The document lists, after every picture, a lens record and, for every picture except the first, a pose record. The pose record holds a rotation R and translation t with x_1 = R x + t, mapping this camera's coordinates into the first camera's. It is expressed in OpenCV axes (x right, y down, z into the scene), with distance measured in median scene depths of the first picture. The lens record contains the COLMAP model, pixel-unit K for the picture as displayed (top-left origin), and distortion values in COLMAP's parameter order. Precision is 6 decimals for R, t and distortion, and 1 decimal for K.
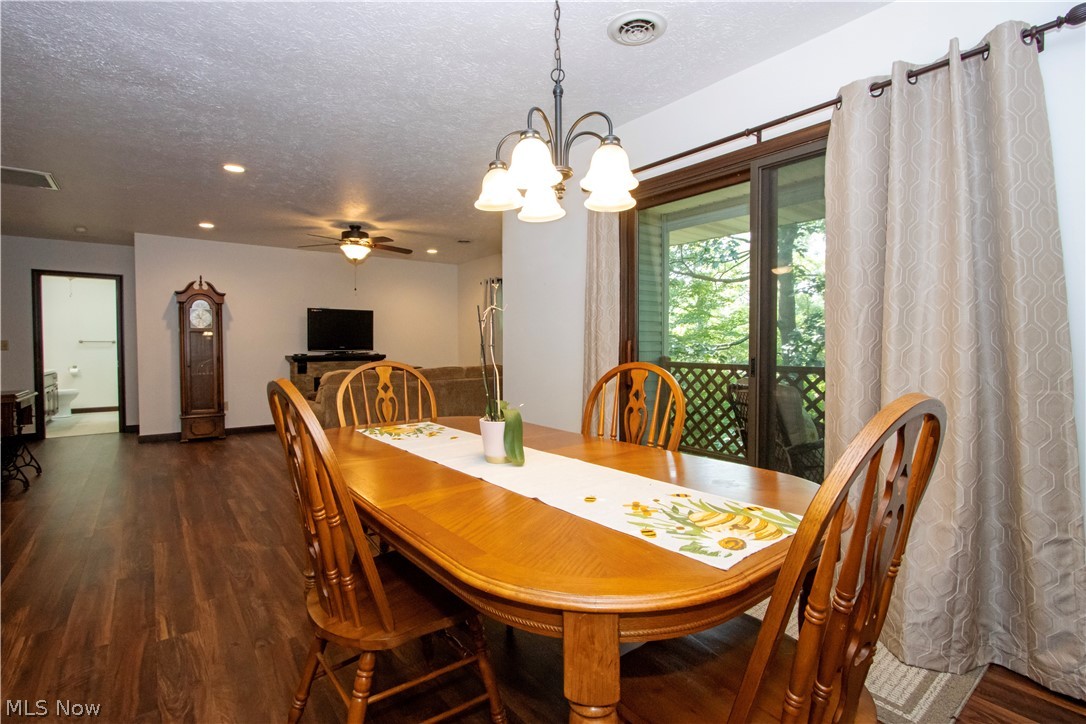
lens RADIAL K [[509.8, 0, 543.0], [0, 509.8, 362.0], [0, 0, 1]] dist [-0.000888, 0.000253]
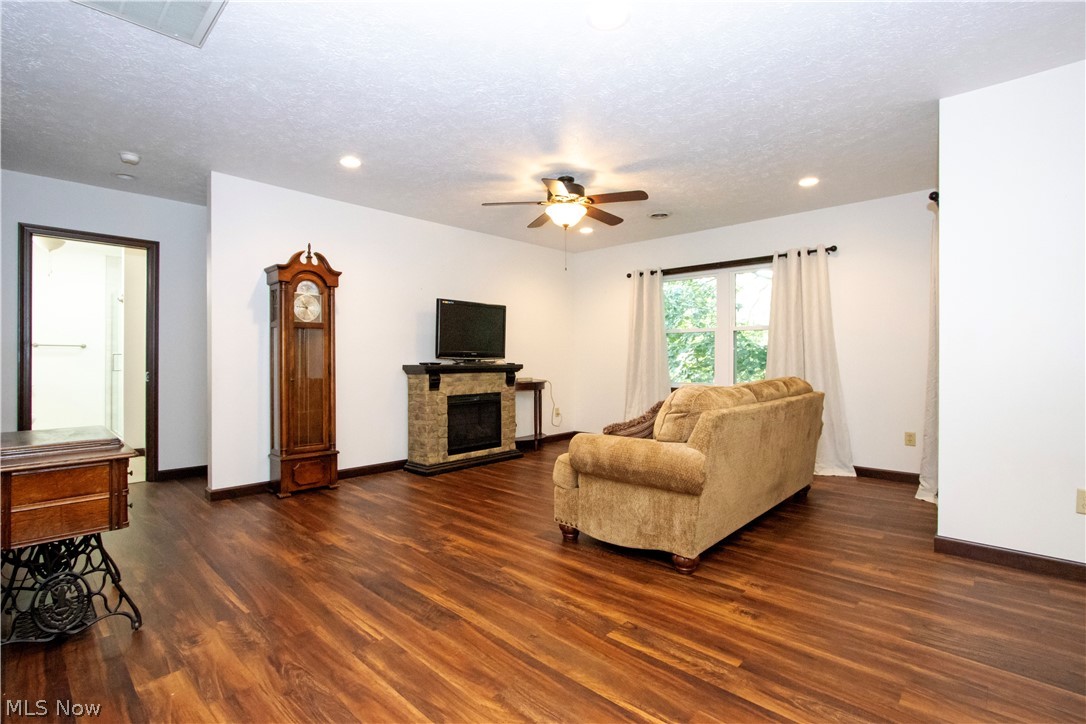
lens RADIAL K [[504.4, 0, 539.9], [0, 504.4, 358.3], [0, 0, 1]] dist [-0.011139, 0.000018]
pose [[0.987389, 0.002945, 0.158283, -0.475157], [0.002889, 0.999325, -0.036614, 0.004955], [-0.158284, 0.036610, 0.986715, 0.308052]]
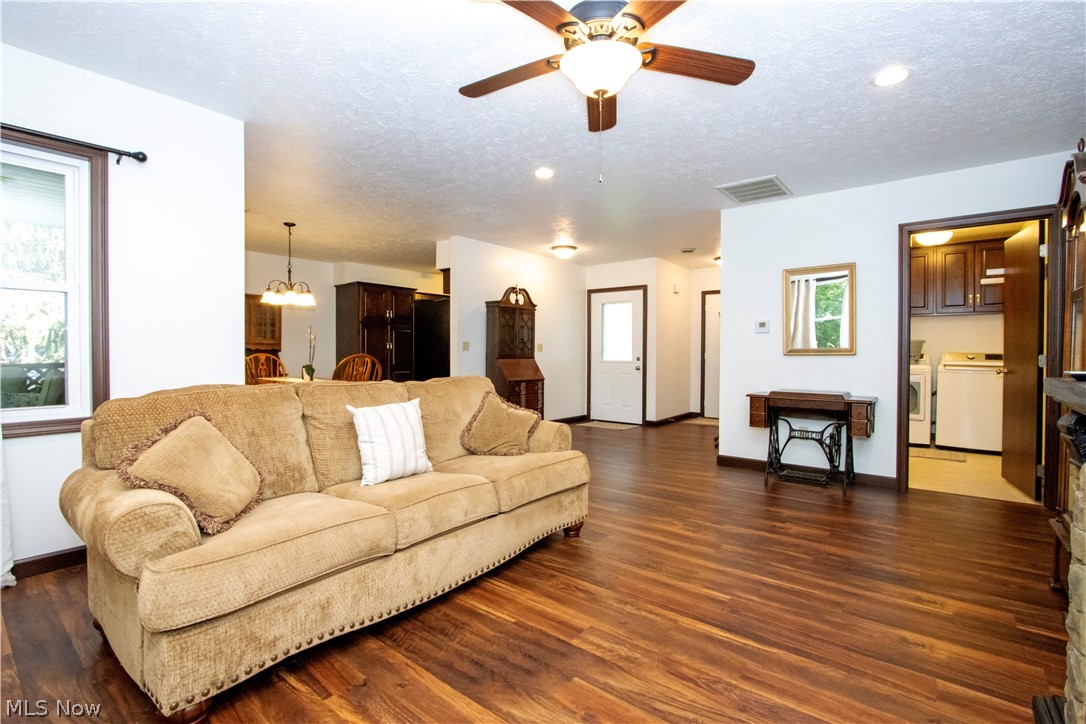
lens RADIAL K [[504.4, 0, 539.9], [0, 504.4, 358.3], [0, 0, 1]] dist [-0.011139, 0.000018]
pose [[-0.974400, 0.002121, -0.224811, -0.227685], [-0.009049, 0.998775, 0.048644, -0.032986], [0.224638, 0.049433, -0.973187, 1.254775]]
